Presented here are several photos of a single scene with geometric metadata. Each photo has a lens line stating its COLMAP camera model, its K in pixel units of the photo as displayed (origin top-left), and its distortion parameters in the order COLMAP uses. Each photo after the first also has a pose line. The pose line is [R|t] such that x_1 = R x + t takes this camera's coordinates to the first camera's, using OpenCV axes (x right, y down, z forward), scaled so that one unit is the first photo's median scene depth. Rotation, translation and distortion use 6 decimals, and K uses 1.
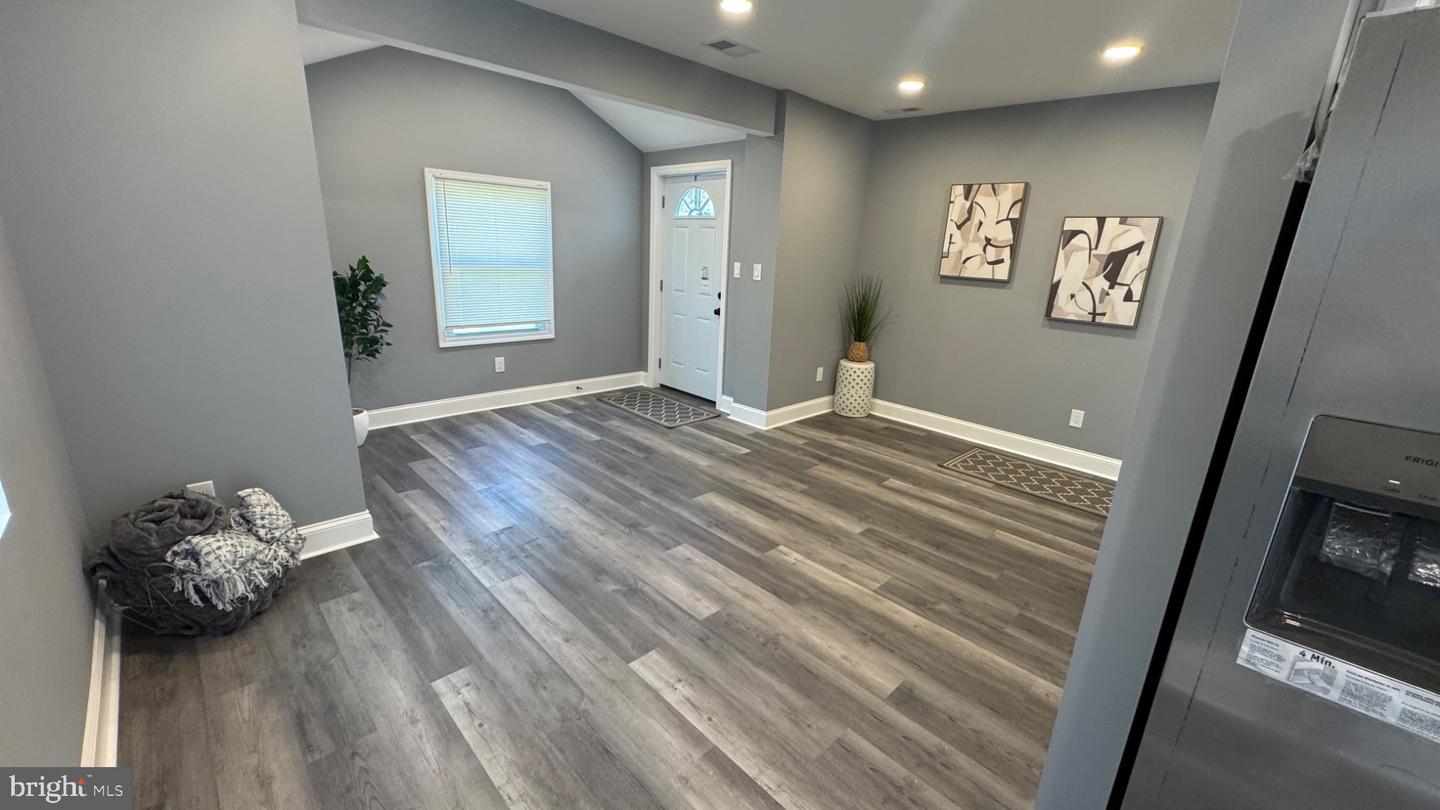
lens RADIAL K [[571.1, 0, 720.5], [0, 571.1, 402.1], [0, 0, 1]] dist [-0.003783, 0.000880]
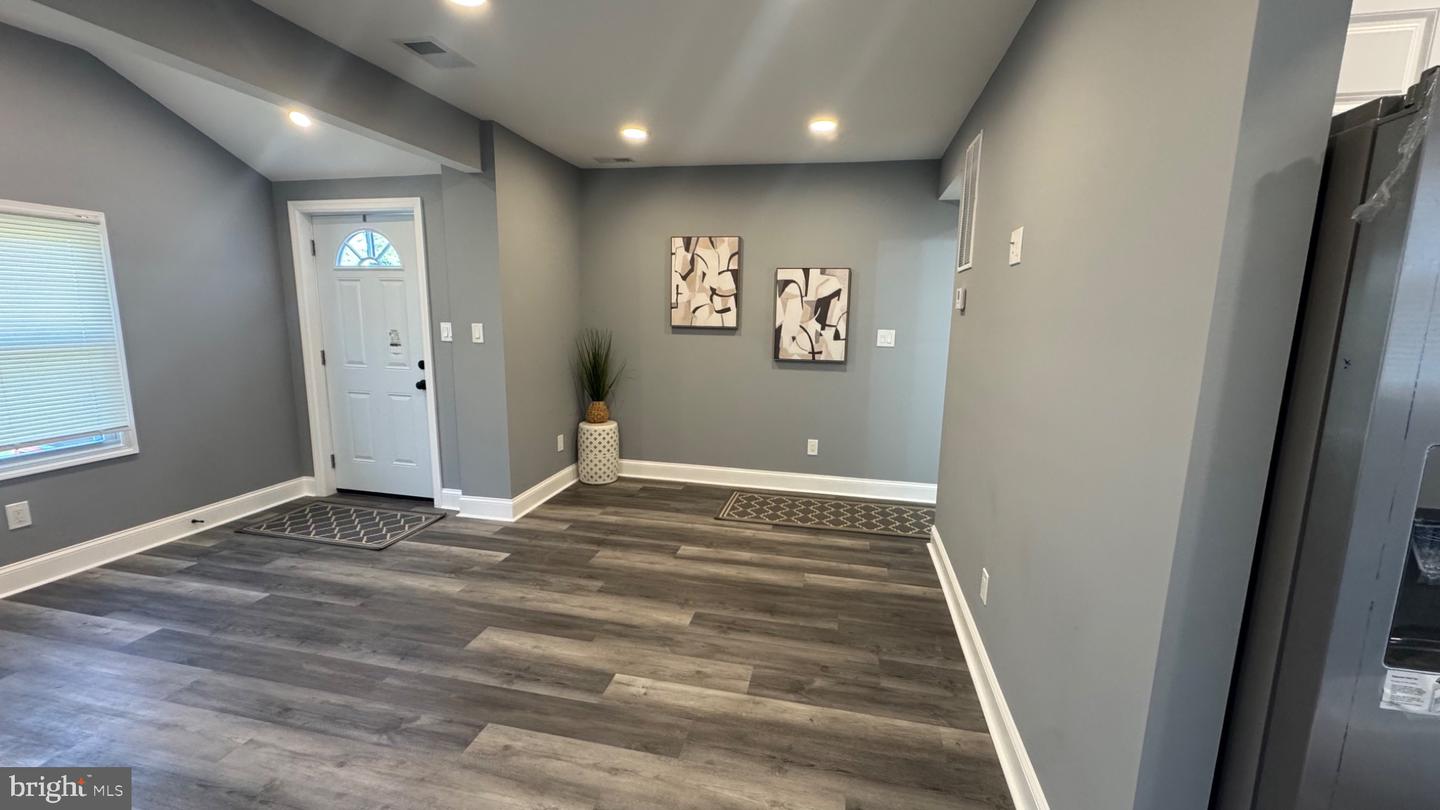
lens RADIAL K [[571.1, 0, 720.7], [0, 571.1, 402.2], [0, 0, 1]] dist [-0.003783, 0.000880]
pose [[0.835739, -0.120874, 0.535659, -0.109827], [0.167492, 0.985101, -0.039030, -0.046045], [-0.522960, 0.122337, 0.843532, 0.162183]]
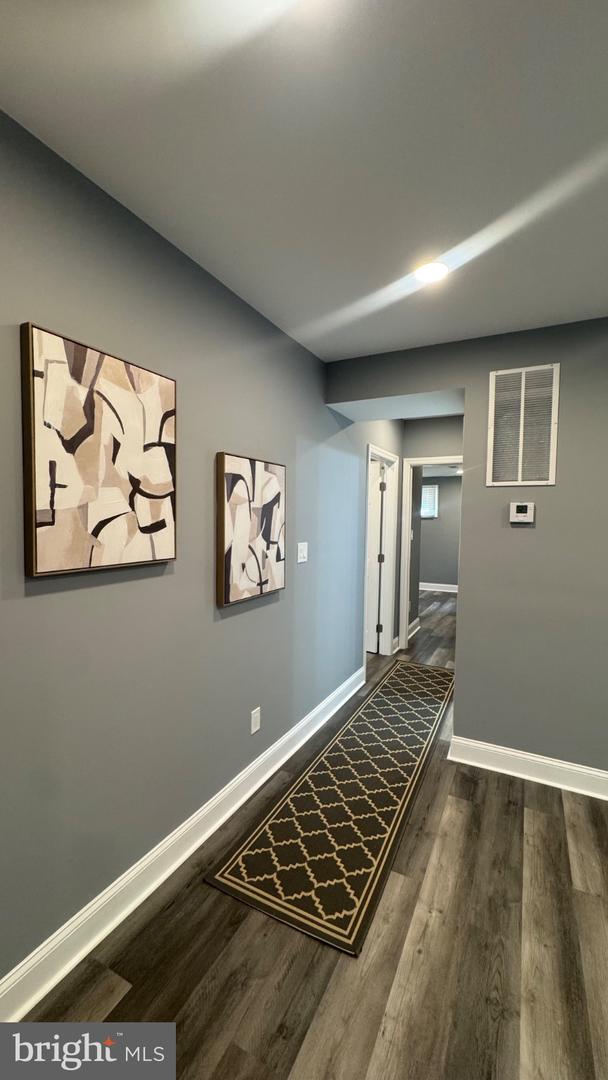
lens RADIAL K [[428.3, 0, 305.6], [0, 428.3, 540.5], [0, 0, 1]] dist [-0.003783, 0.000880]
pose [[-0.308968, -0.107934, 0.944928, 0.104459], [0.223065, 0.957602, 0.182318, -0.303211], [-0.924543, 0.267111, -0.271793, 1.093380]]
